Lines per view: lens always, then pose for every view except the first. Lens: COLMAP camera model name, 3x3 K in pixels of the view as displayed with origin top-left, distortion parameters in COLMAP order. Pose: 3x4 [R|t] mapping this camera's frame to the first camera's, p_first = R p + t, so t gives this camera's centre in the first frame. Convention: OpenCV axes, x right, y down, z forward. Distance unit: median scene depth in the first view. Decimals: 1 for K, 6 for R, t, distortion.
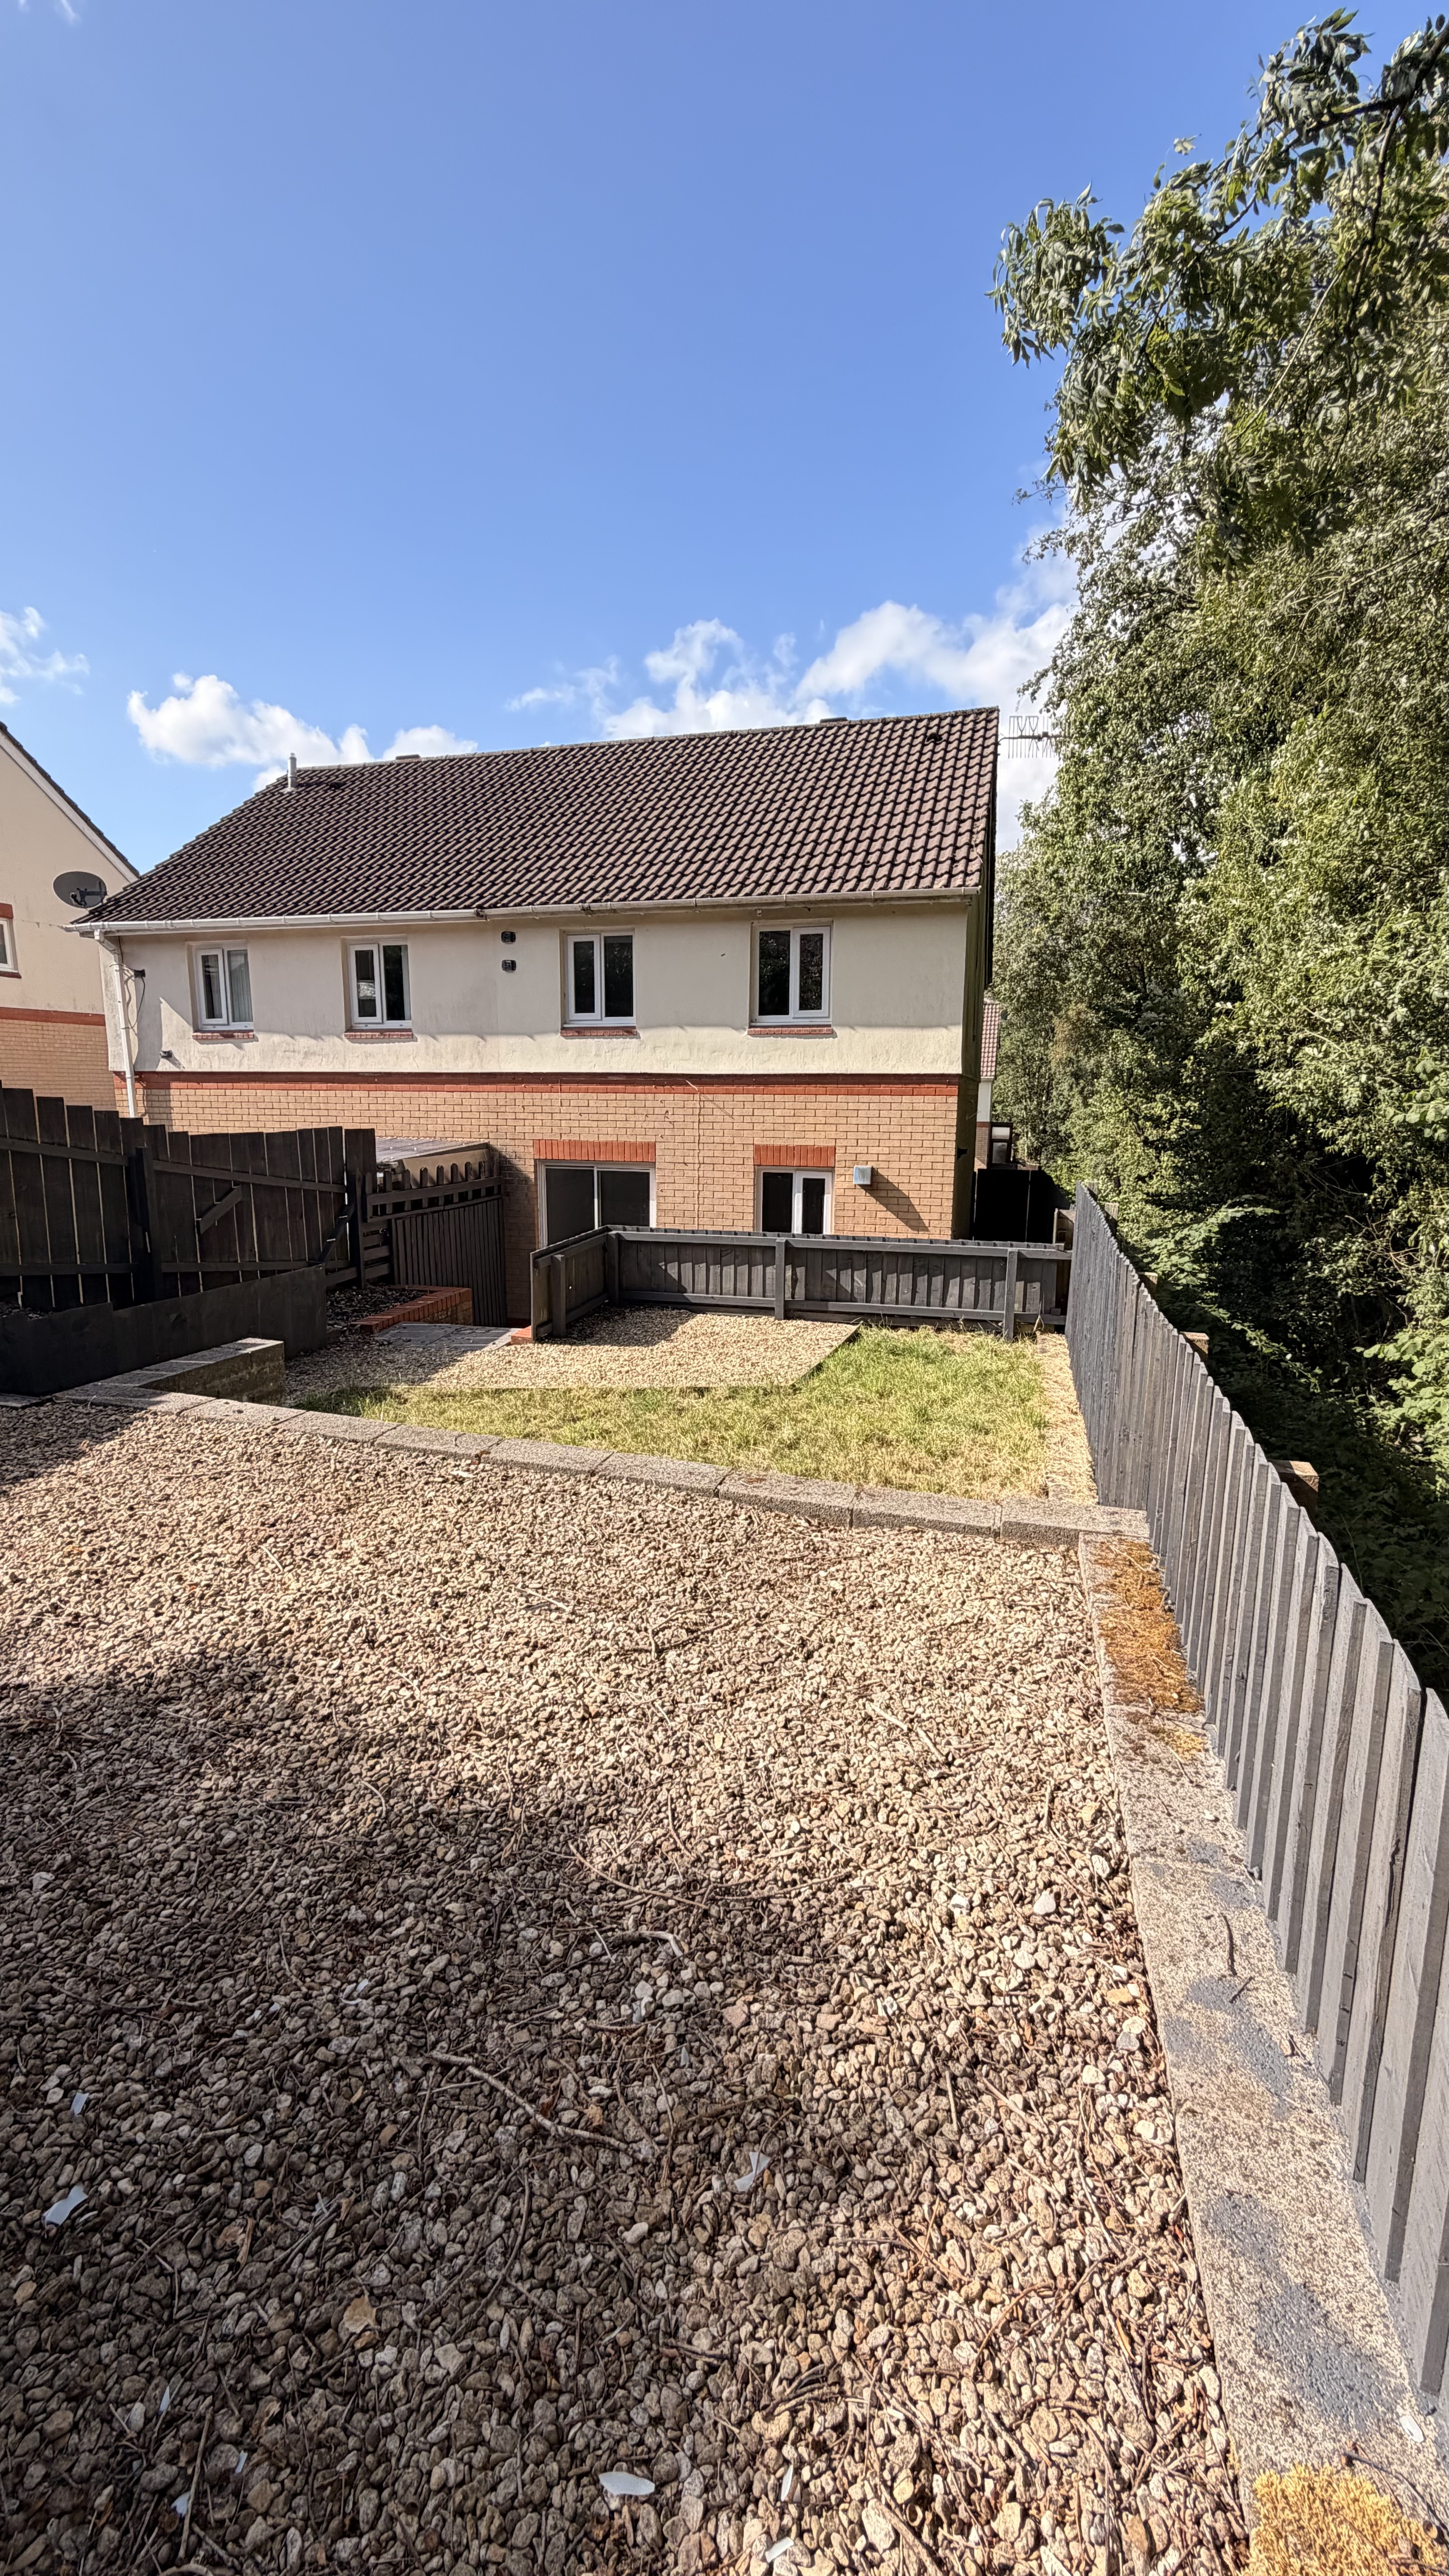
lens RADIAL K [[1027.9, 0, 703.0], [0, 1027.9, 1272.4], [0, 0, 1]] dist [0.001828, 0.000357]
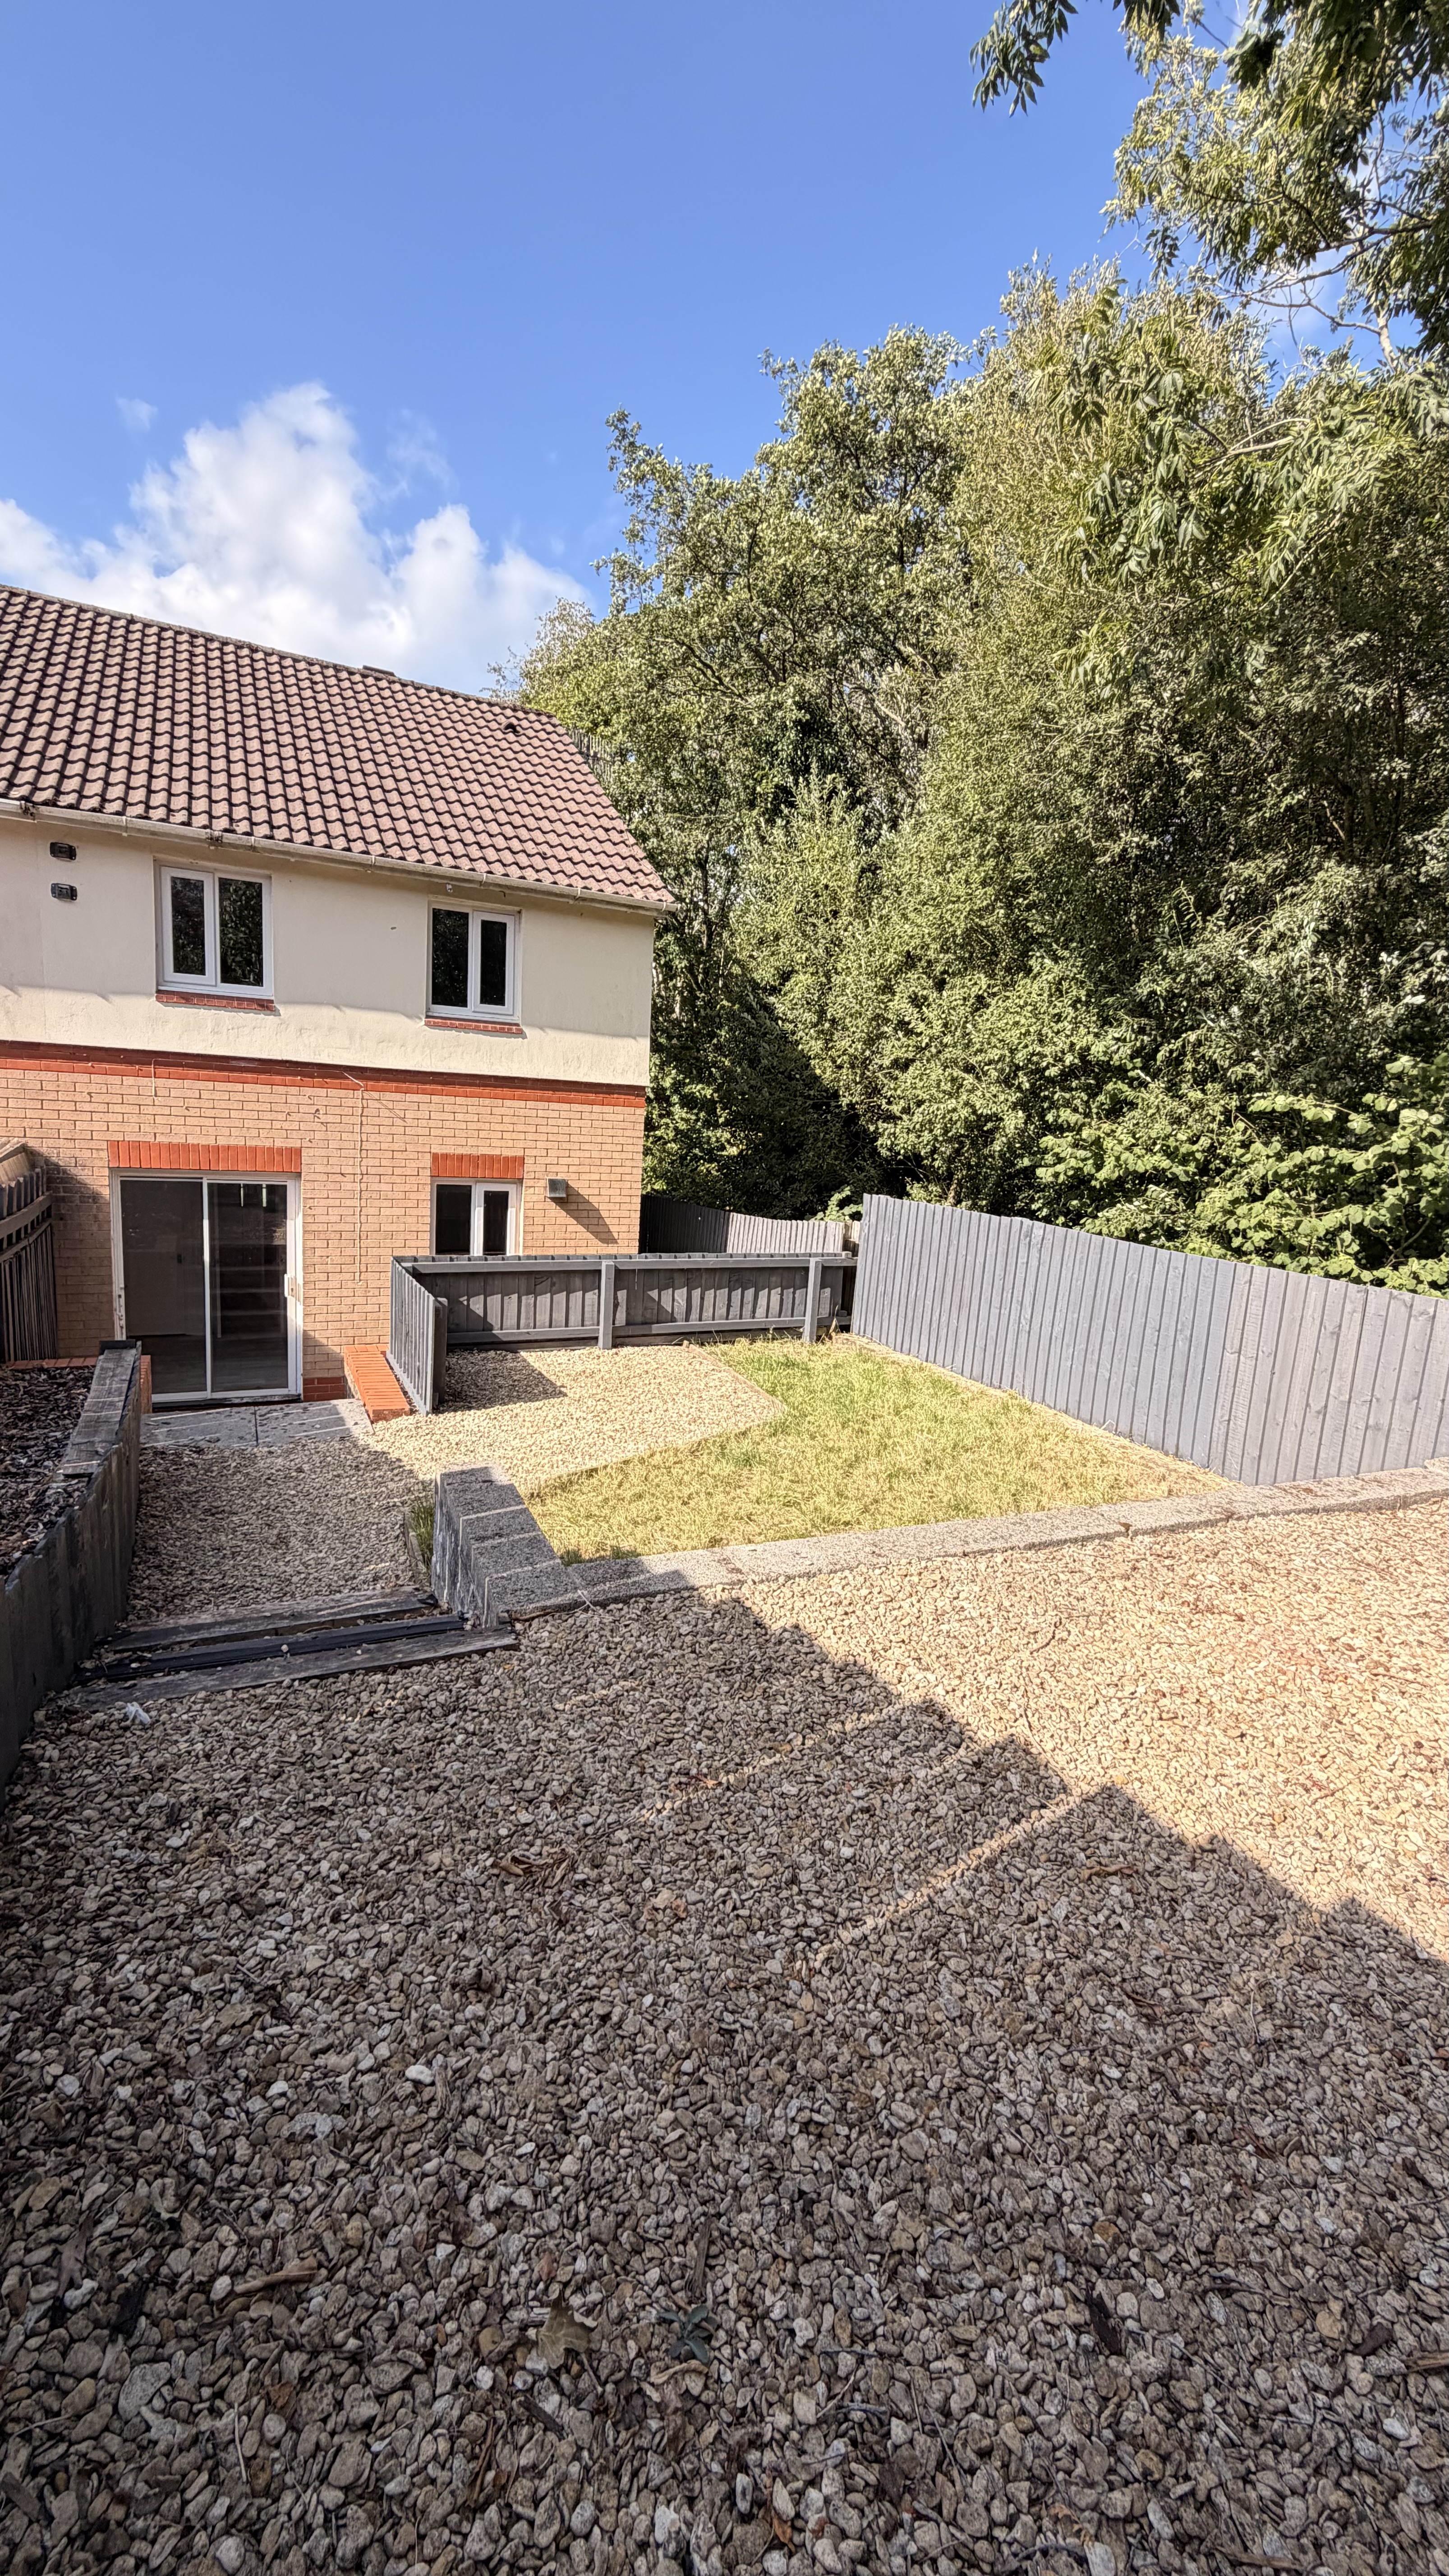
lens RADIAL K [[1027.9, 0, 717.6], [0, 1027.9, 1290.4], [0, 0, 1]] dist [0.001828, 0.000357]
pose [[0.749346, -0.074432, 0.657982, -0.356562], [0.065356, 0.997124, 0.038365, -0.027596], [-0.658945, 0.014254, 0.752056, 0.196335]]
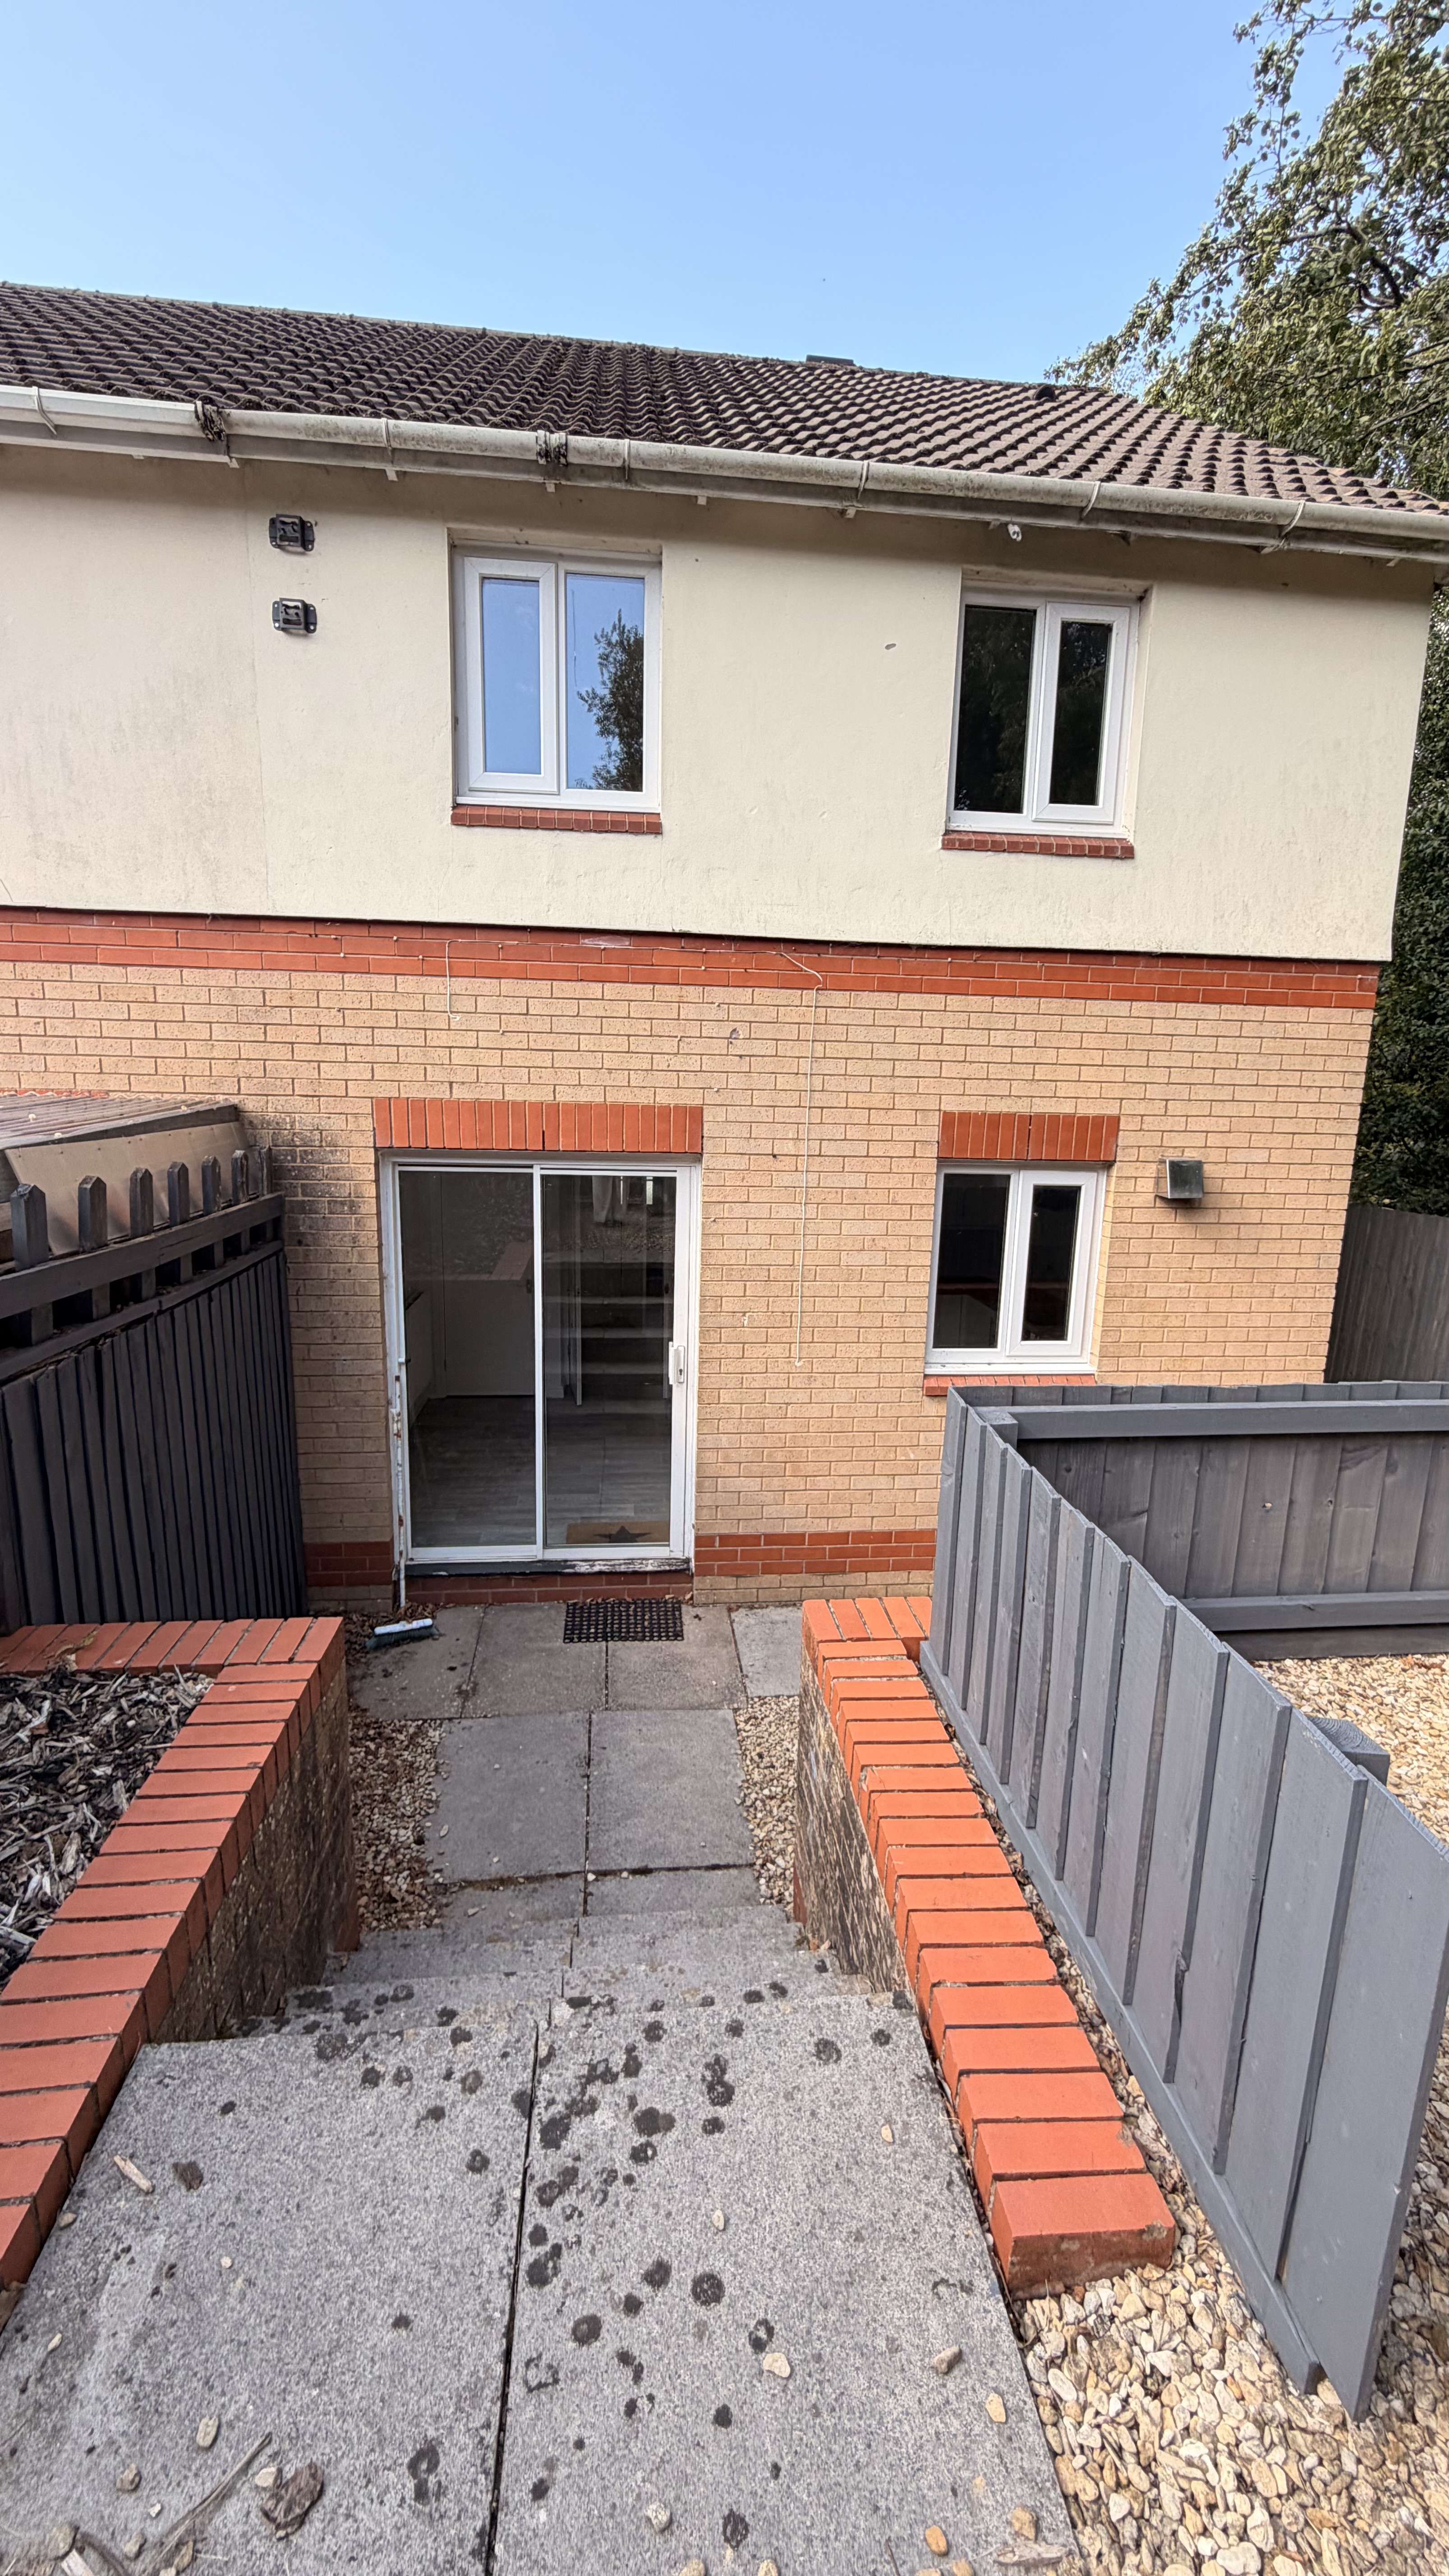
lens RADIAL K [[1027.9, 0, 731.8], [0, 1027.9, 1289.9], [0, 0, 1]] dist [0.001828, 0.000357]
pose [[0.929892, -0.055424, 0.363632, -0.201914], [0.048145, 0.998418, 0.029059, -0.067409], [-0.364667, -0.009515, 0.931089, 0.638279]]
